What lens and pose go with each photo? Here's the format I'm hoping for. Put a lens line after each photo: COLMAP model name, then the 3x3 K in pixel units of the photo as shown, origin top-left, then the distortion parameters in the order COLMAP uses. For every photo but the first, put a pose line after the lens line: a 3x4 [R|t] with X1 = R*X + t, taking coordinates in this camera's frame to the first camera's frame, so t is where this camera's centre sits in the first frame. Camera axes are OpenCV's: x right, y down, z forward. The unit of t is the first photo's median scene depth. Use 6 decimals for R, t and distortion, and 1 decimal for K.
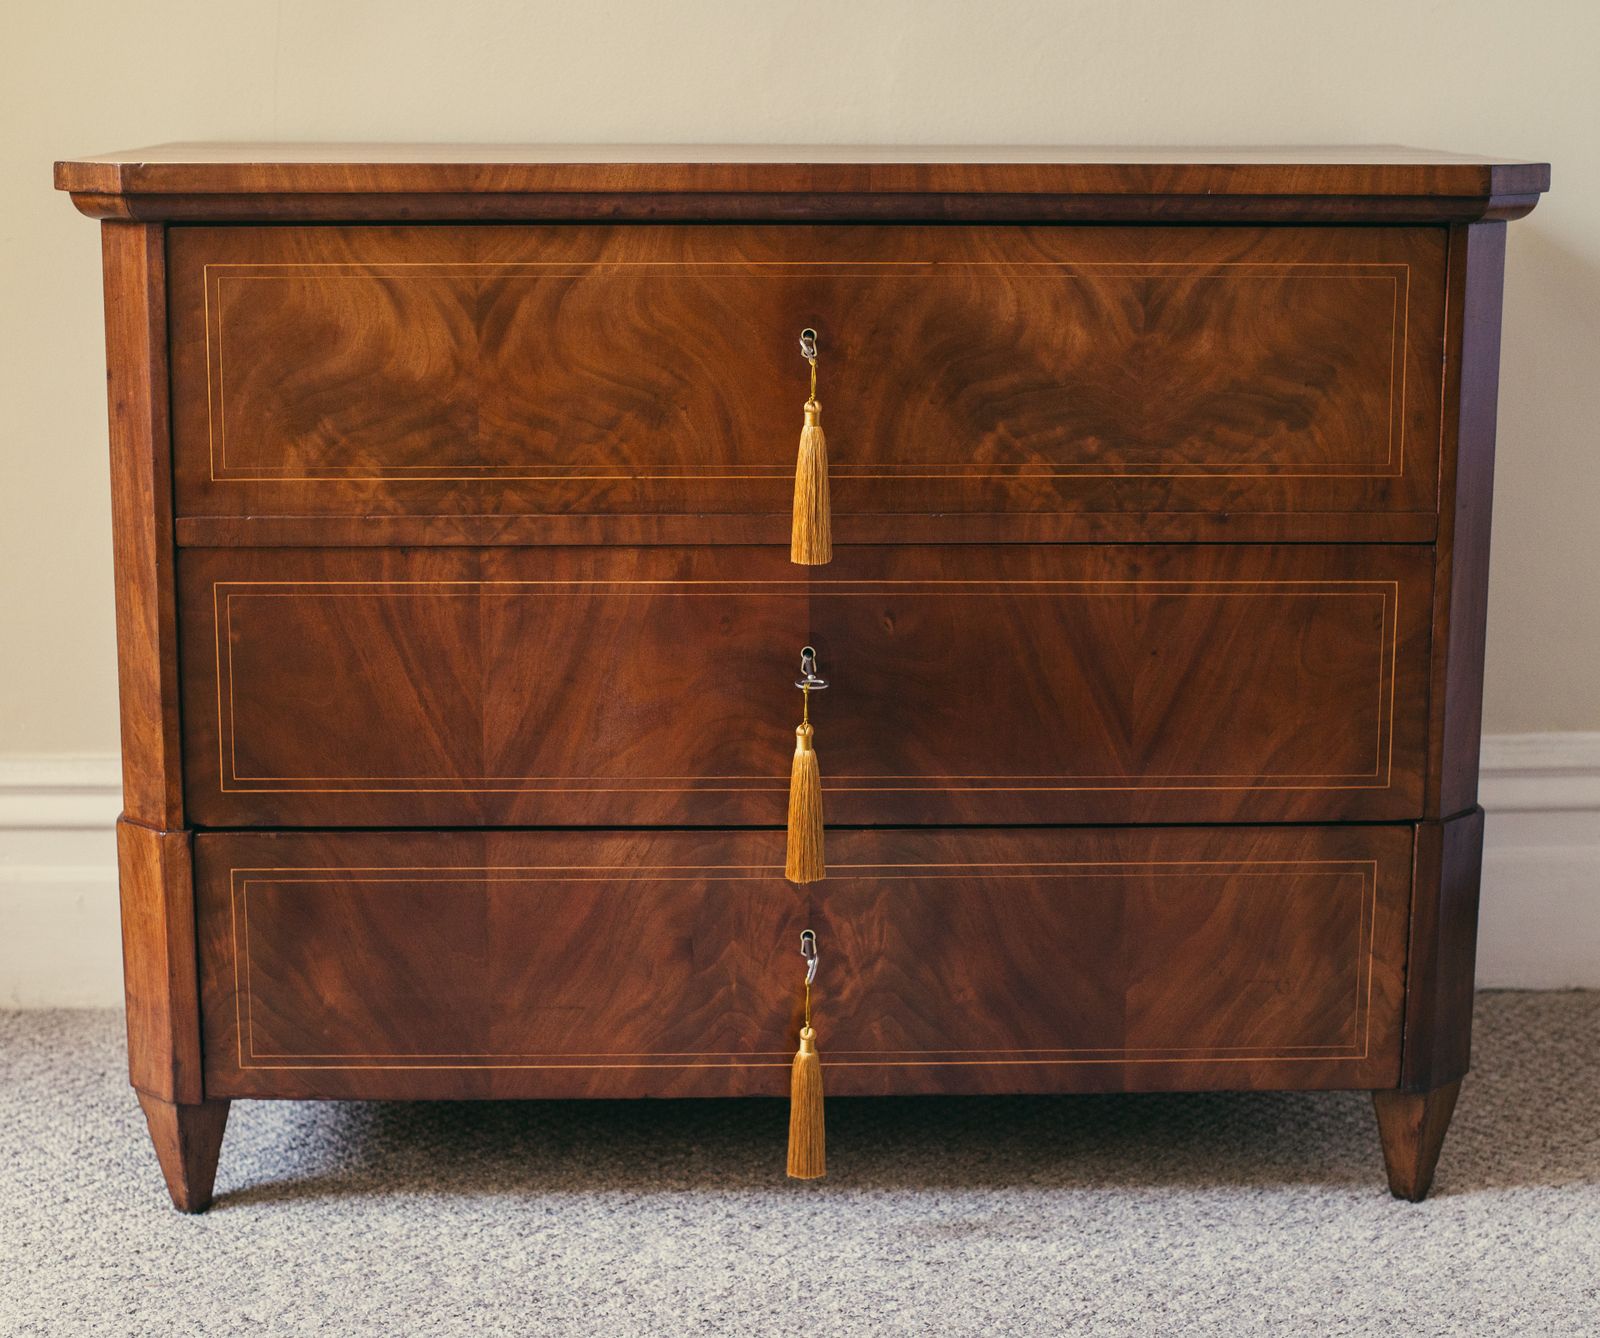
lens RADIAL K [[2968.9, 0, 826.2], [0, 2968.9, 667.4], [0, 0, 1]] dist [-0.141854, 0.126378]
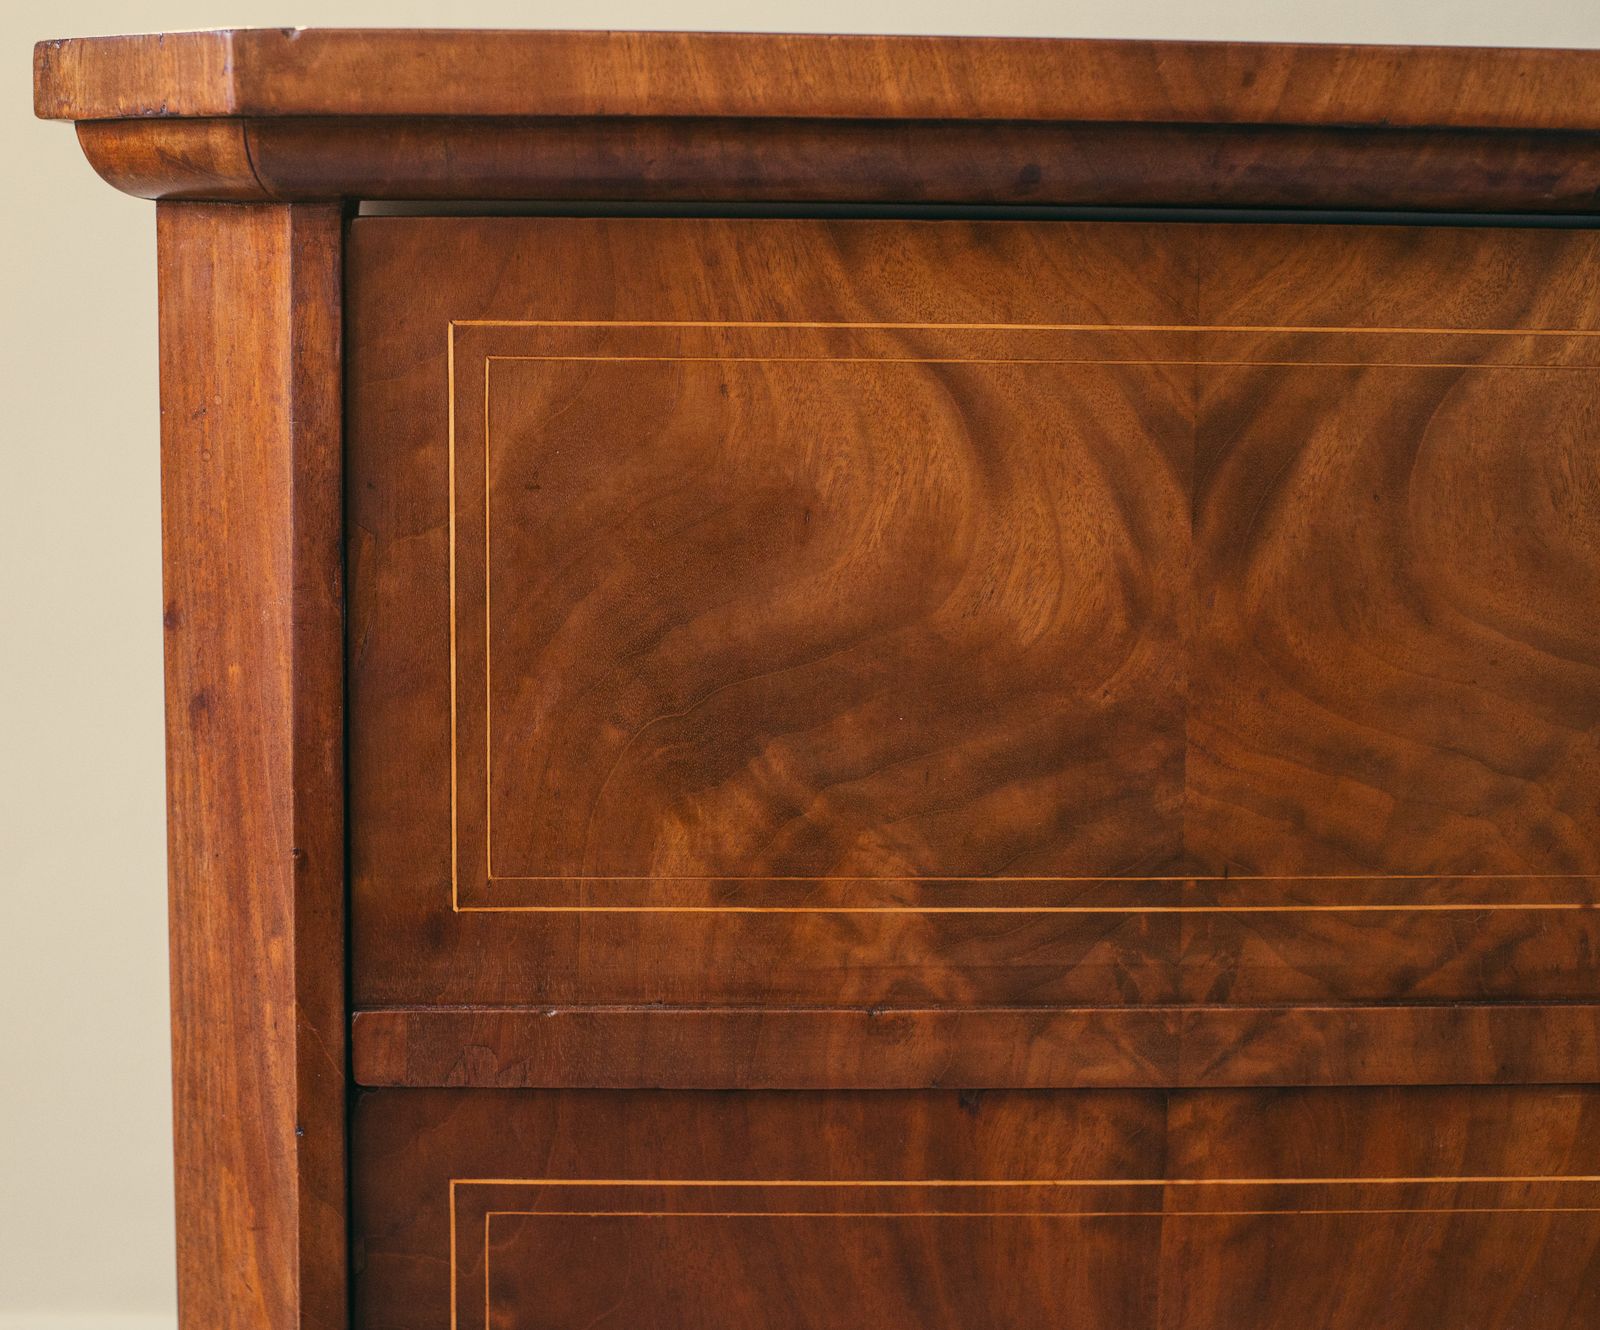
lens RADIAL K [[3045.3, 0, 594.0], [0, 3045.3, 665.1], [0, 0, 1]] dist [-0.175558, 0.139420]
pose [[0.999279, 0.005746, -0.037541, -0.173863], [-0.007409, 0.998990, -0.044313, -0.075952], [0.037249, 0.044559, 0.998312, 0.611643]]
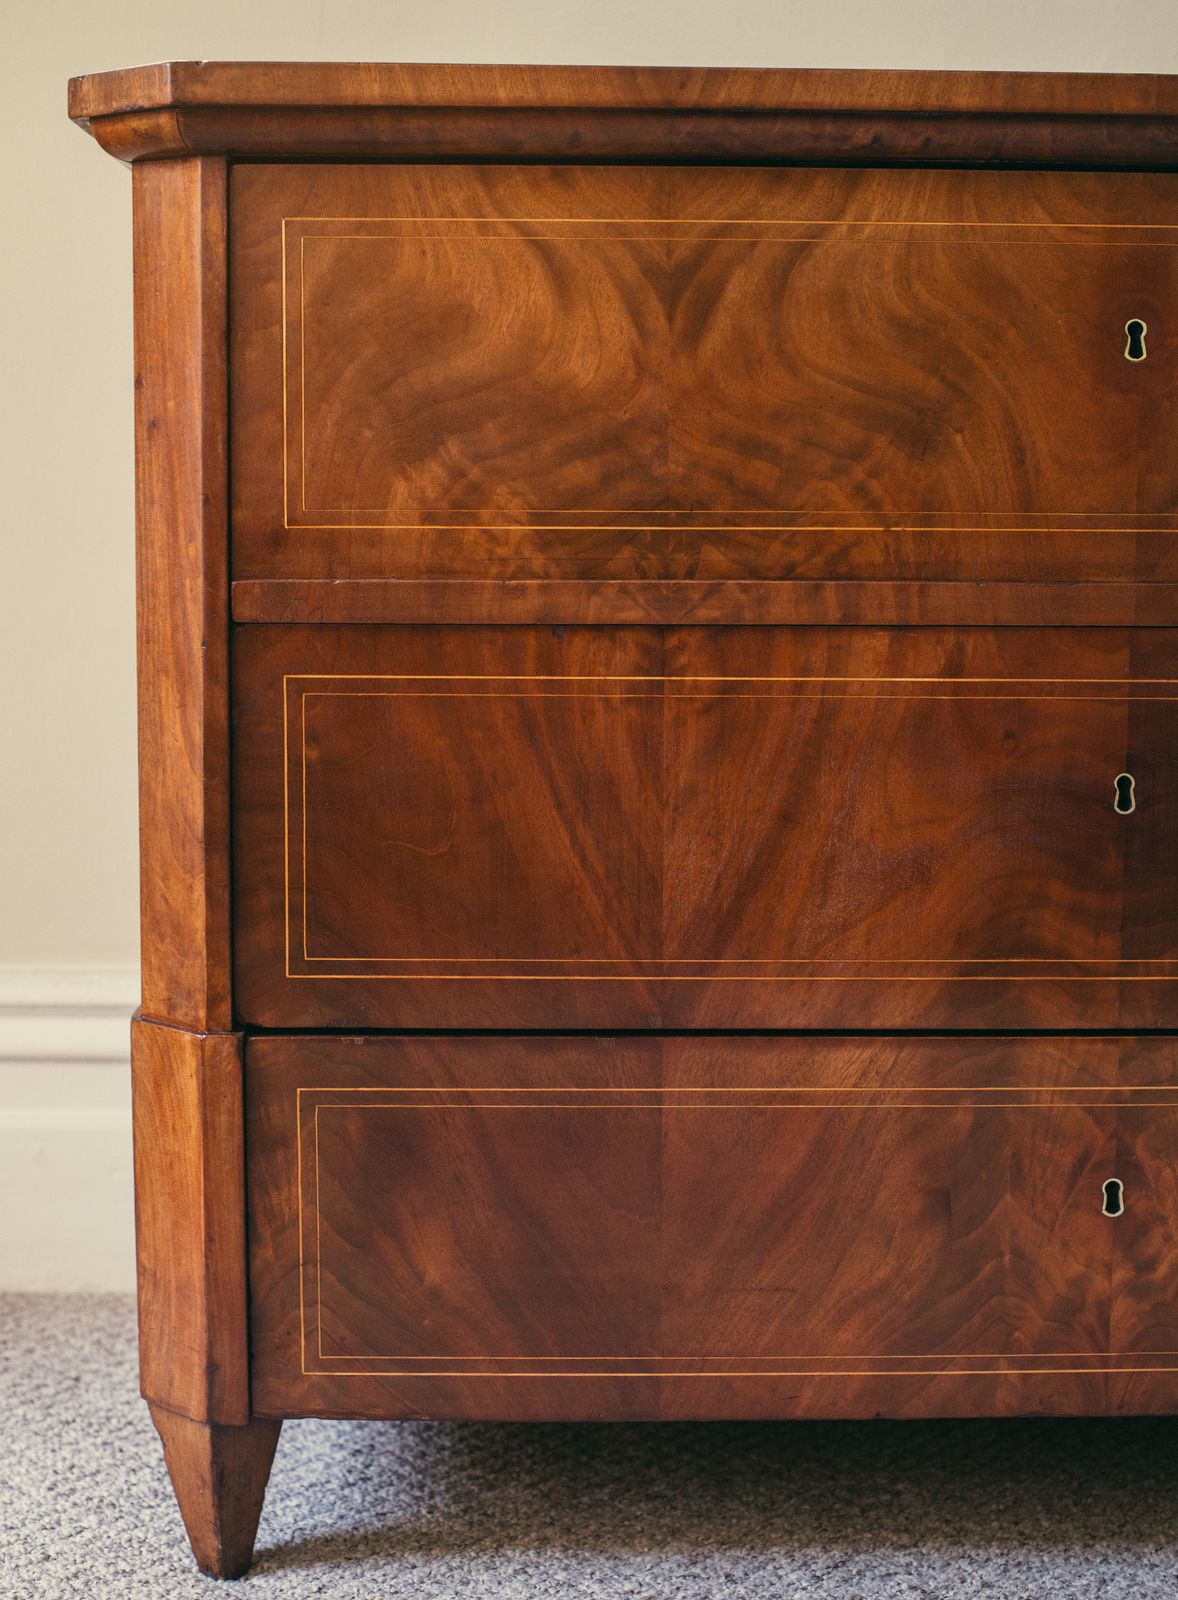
lens RADIAL K [[2776.5, 0, 584.3], [0, 2776.5, 819.3], [0, 0, 1]] dist [-0.150837, 0.133921]
pose [[0.999807, 0.004126, -0.019183, -0.122281], [-0.005308, 0.998063, -0.061990, 0.045297], [0.018890, 0.062080, 0.997892, 0.344362]]
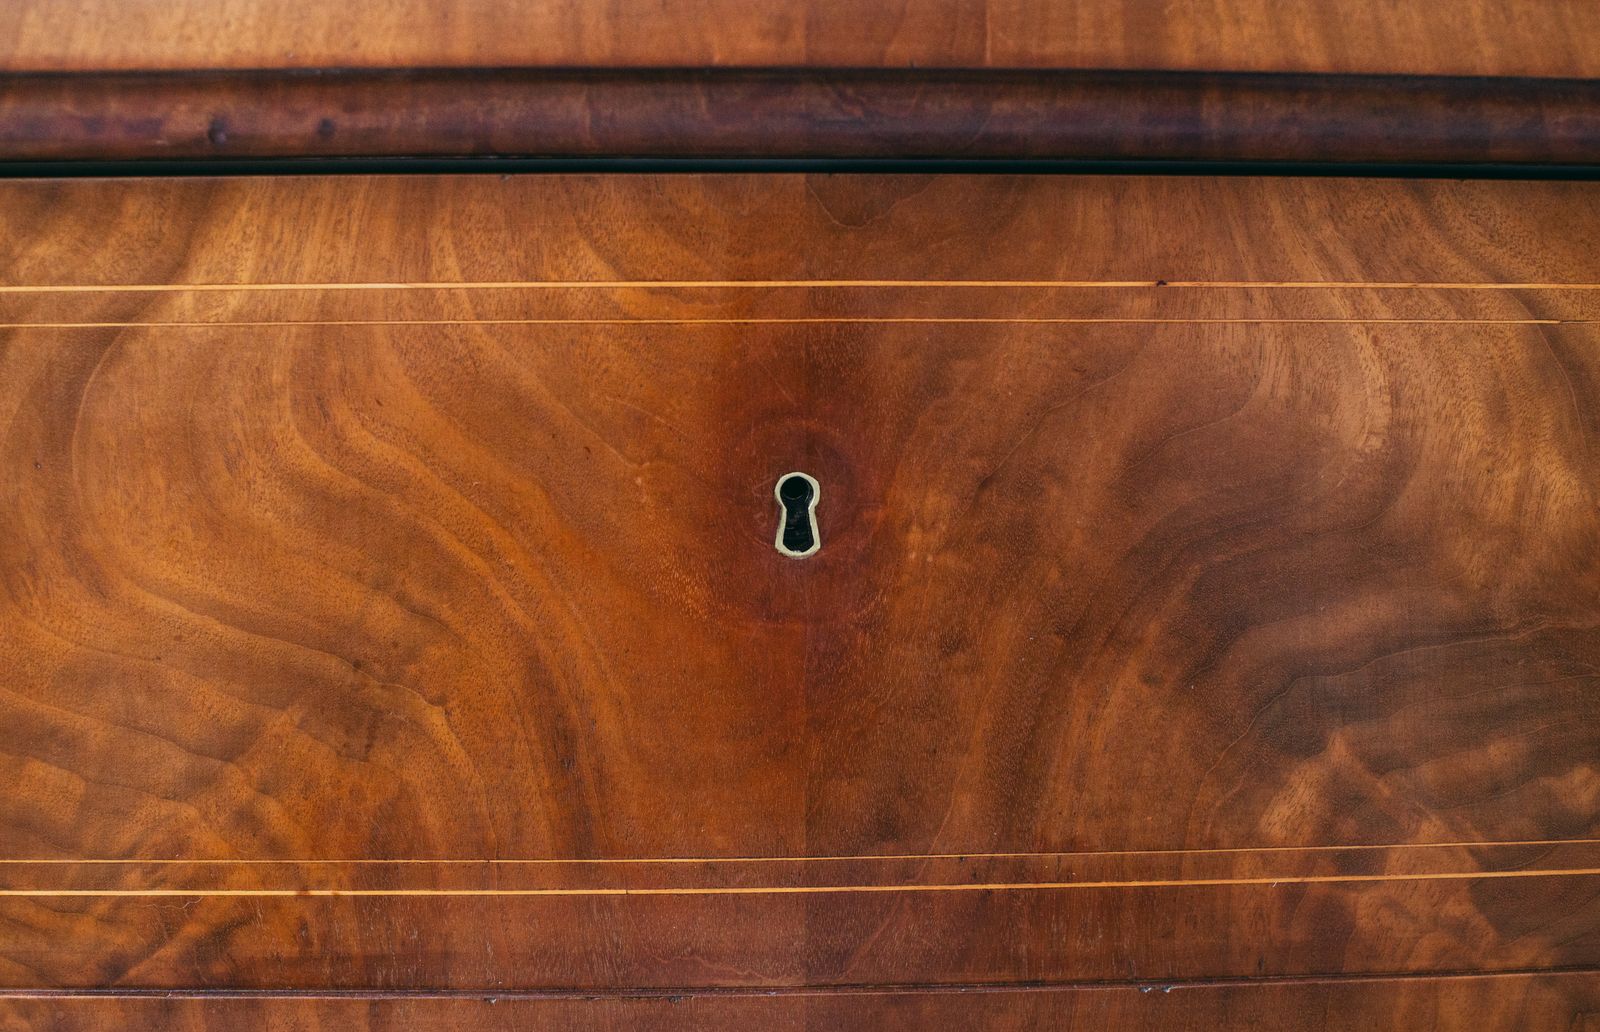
lens RADIAL K [[2406.8, 0, 803.5], [0, 2406.8, 491.0], [0, 0, 1]] dist [-0.163644, -0.001096]
pose [[0.999995, -0.001341, 0.002995, -0.005819], [0.001483, 0.998840, -0.048129, -0.097028], [-0.002927, 0.048133, 0.998837, 0.707703]]
